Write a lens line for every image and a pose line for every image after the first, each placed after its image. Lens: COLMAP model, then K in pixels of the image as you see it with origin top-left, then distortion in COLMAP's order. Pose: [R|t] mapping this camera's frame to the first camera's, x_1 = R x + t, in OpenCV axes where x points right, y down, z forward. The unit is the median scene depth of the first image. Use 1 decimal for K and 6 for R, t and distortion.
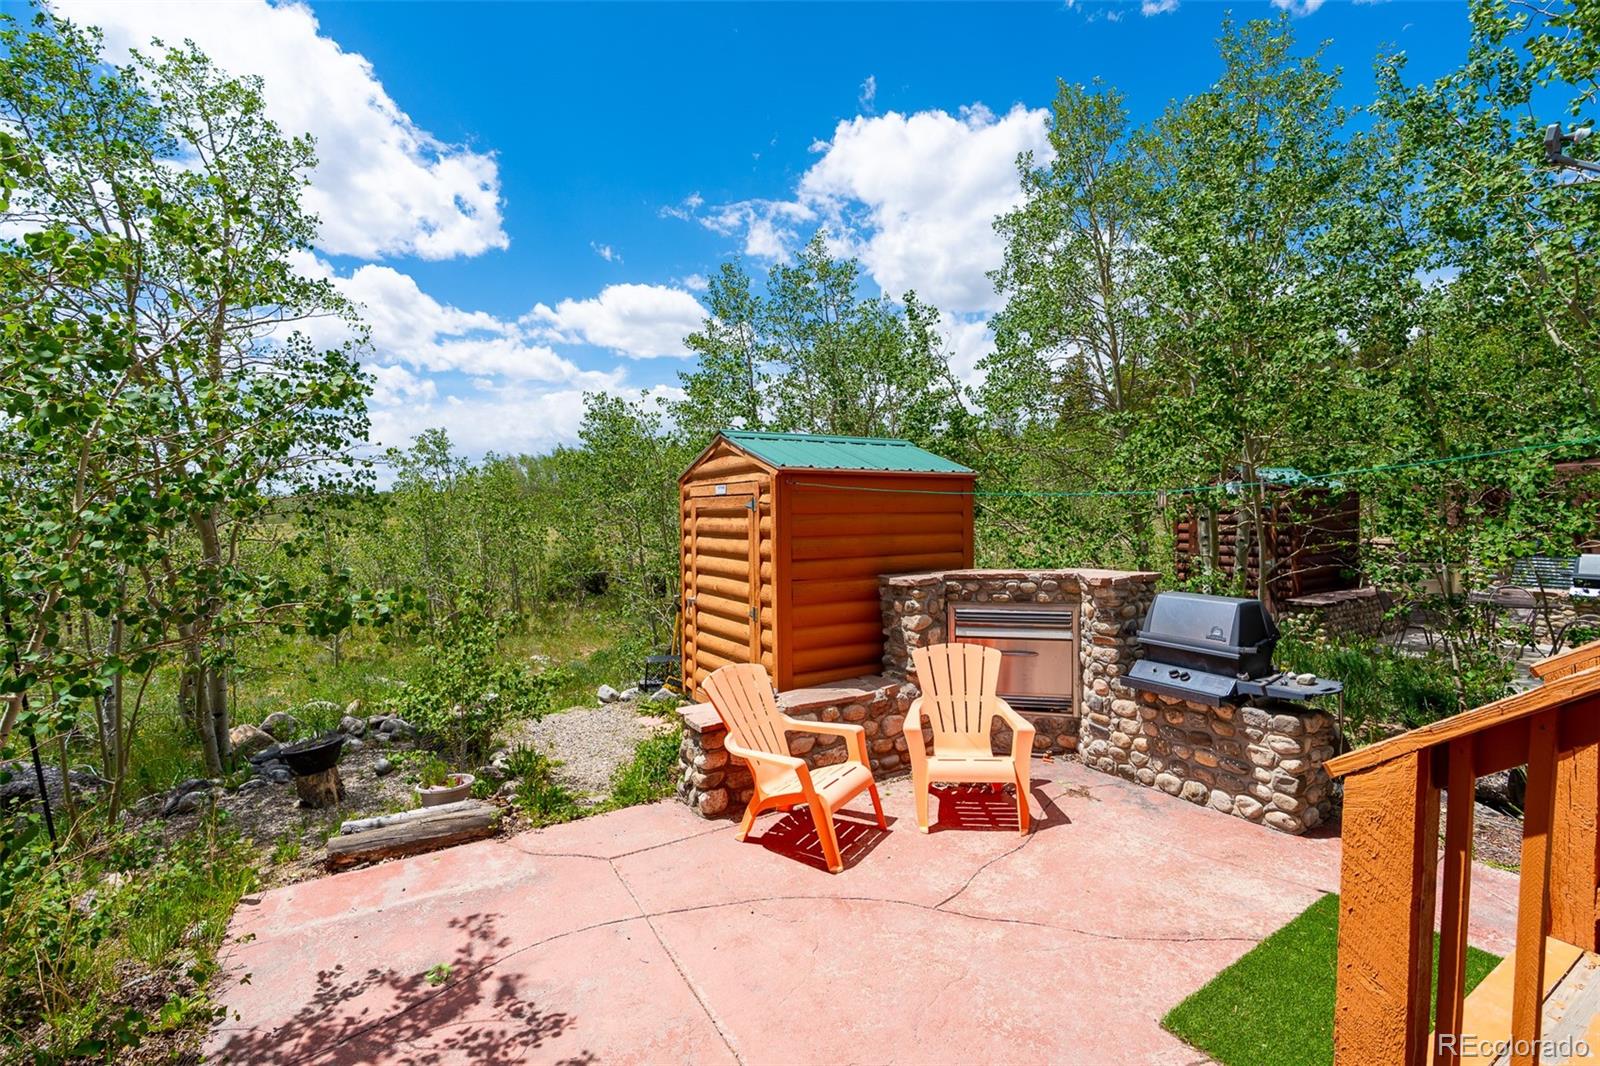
lens RADIAL K [[720.5, 0, 801.3], [0, 720.5, 531.0], [0, 0, 1]] dist [-0.004882, 0.001477]
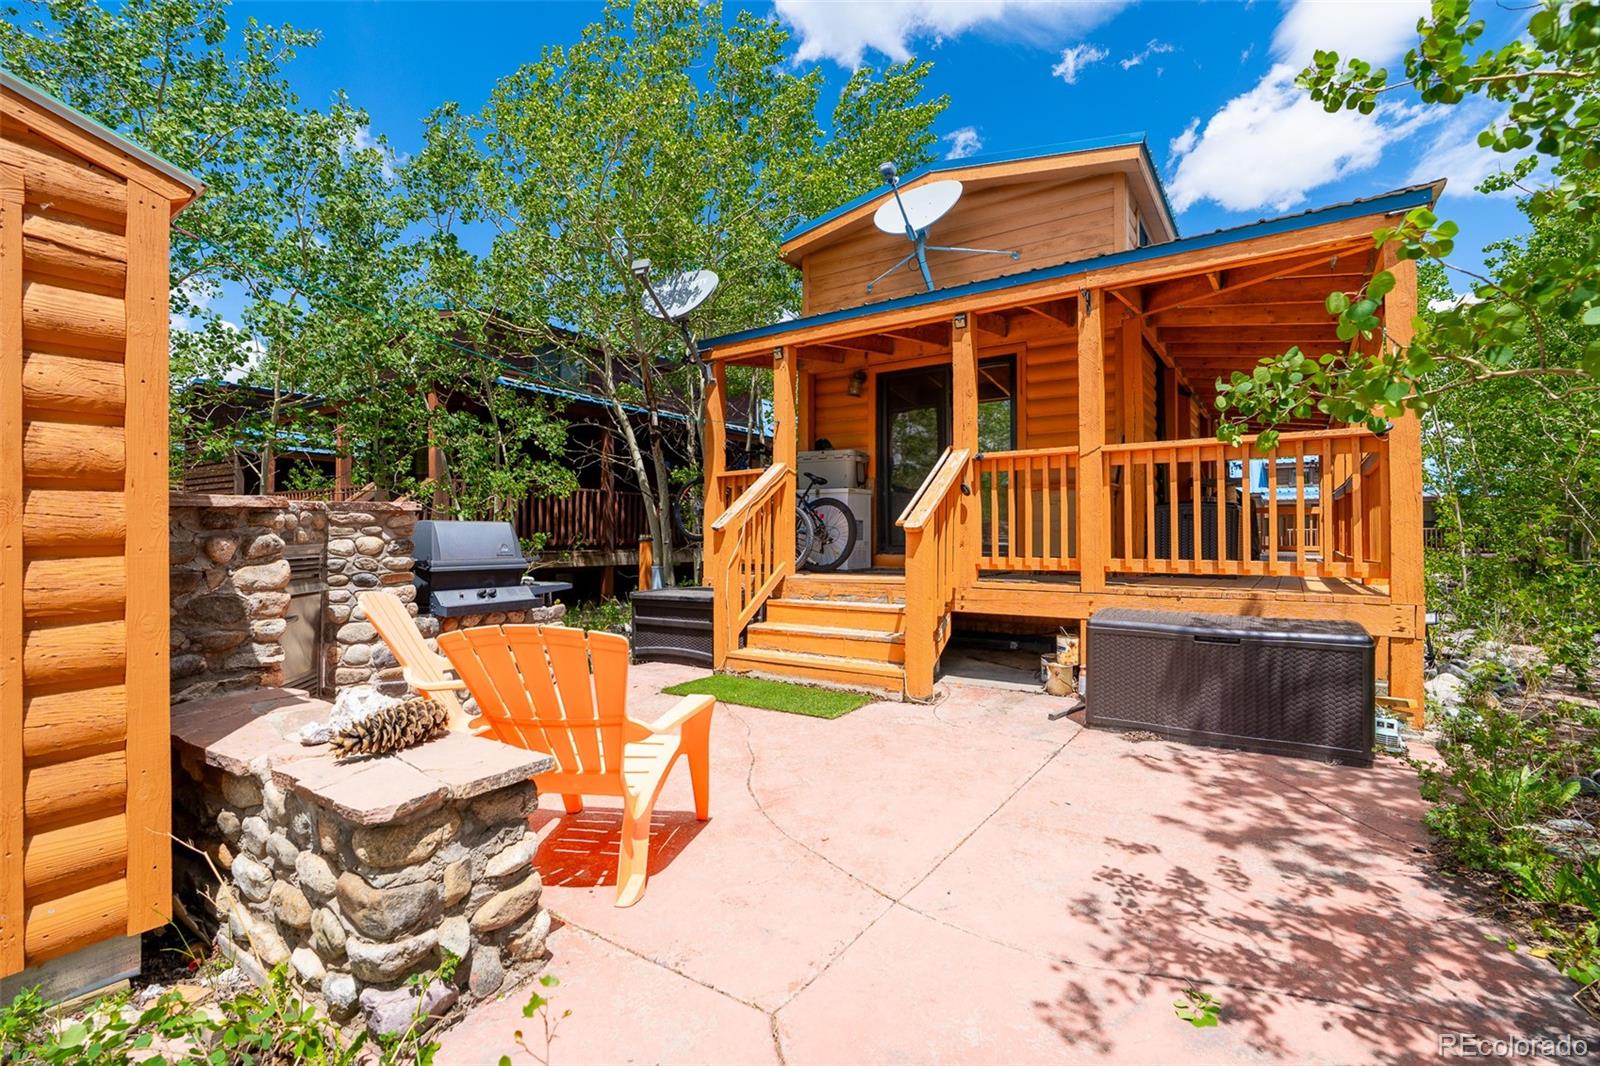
lens RADIAL K [[720.5, 0, 804.8], [0, 720.5, 529.7], [0, 0, 1]] dist [-0.004882, 0.001477]
pose [[-0.423232, 0.024508, 0.905690, -0.568180], [0.043534, 0.999030, -0.006690, 0.125244], [-0.904975, 0.036597, -0.423888, 0.948549]]
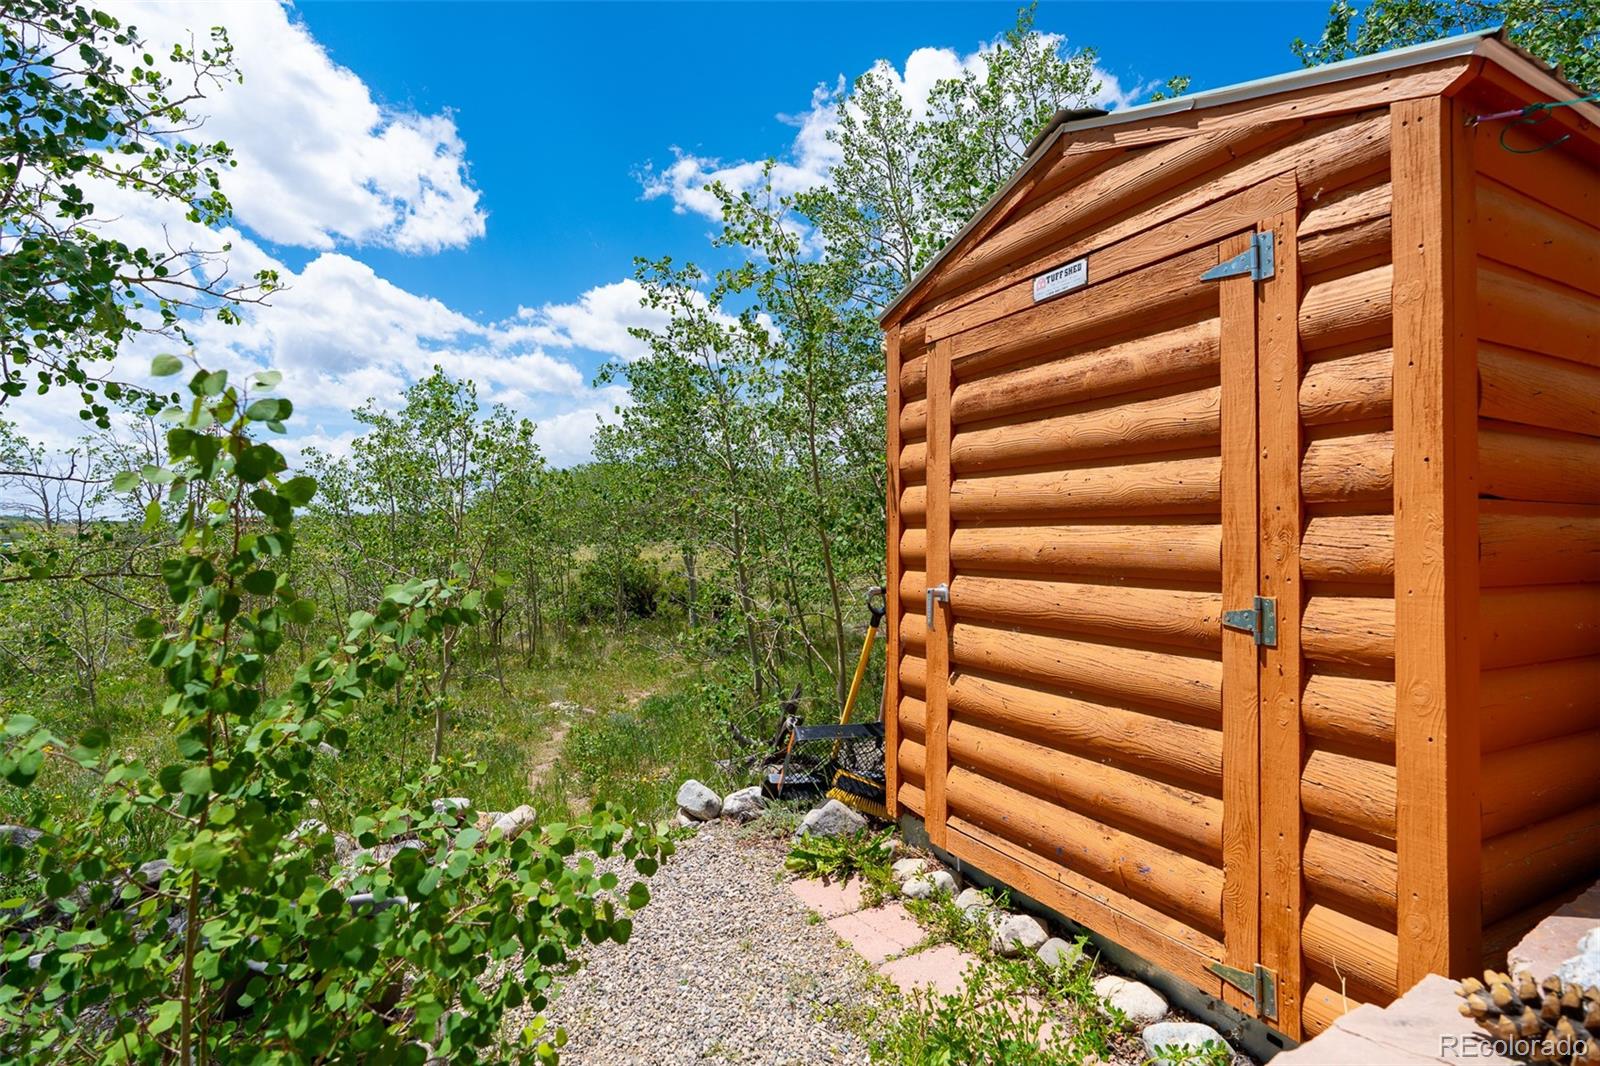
lens RADIAL K [[777.2, 0, 799.5], [0, 777.2, 525.0], [0, 0, 1]] dist [-0.003398, 0.000416]
pose [[0.998042, 0.010630, -0.061630, -0.276845], [-0.013426, 0.998891, -0.045135, 0.107602], [0.061082, 0.045874, 0.997078, 0.776323]]
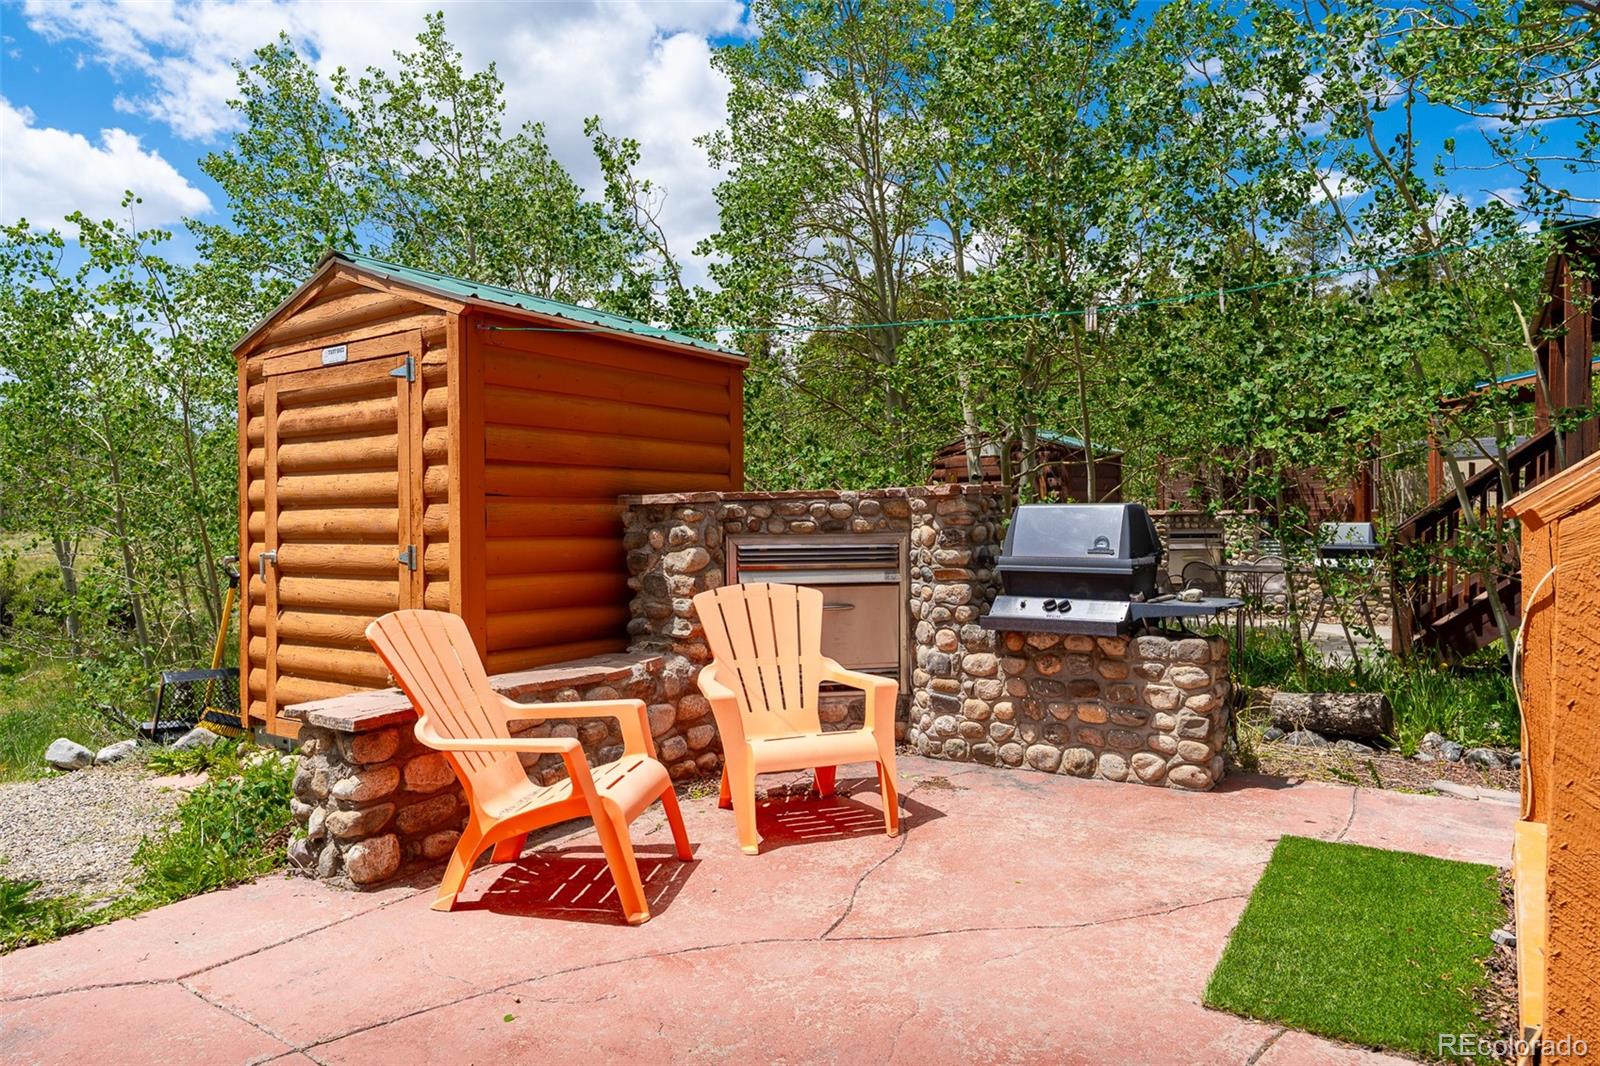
lens RADIAL K [[1017.8, 0, 800.8], [0, 1017.8, 533.1], [0, 0, 1]] dist [-0.002263, 0.006484]
pose [[0.913337, 0.000803, 0.407203, -0.130854], [0.009662, 0.999674, -0.023644, 0.137187], [-0.407089, 0.025529, 0.913032, 0.139525]]
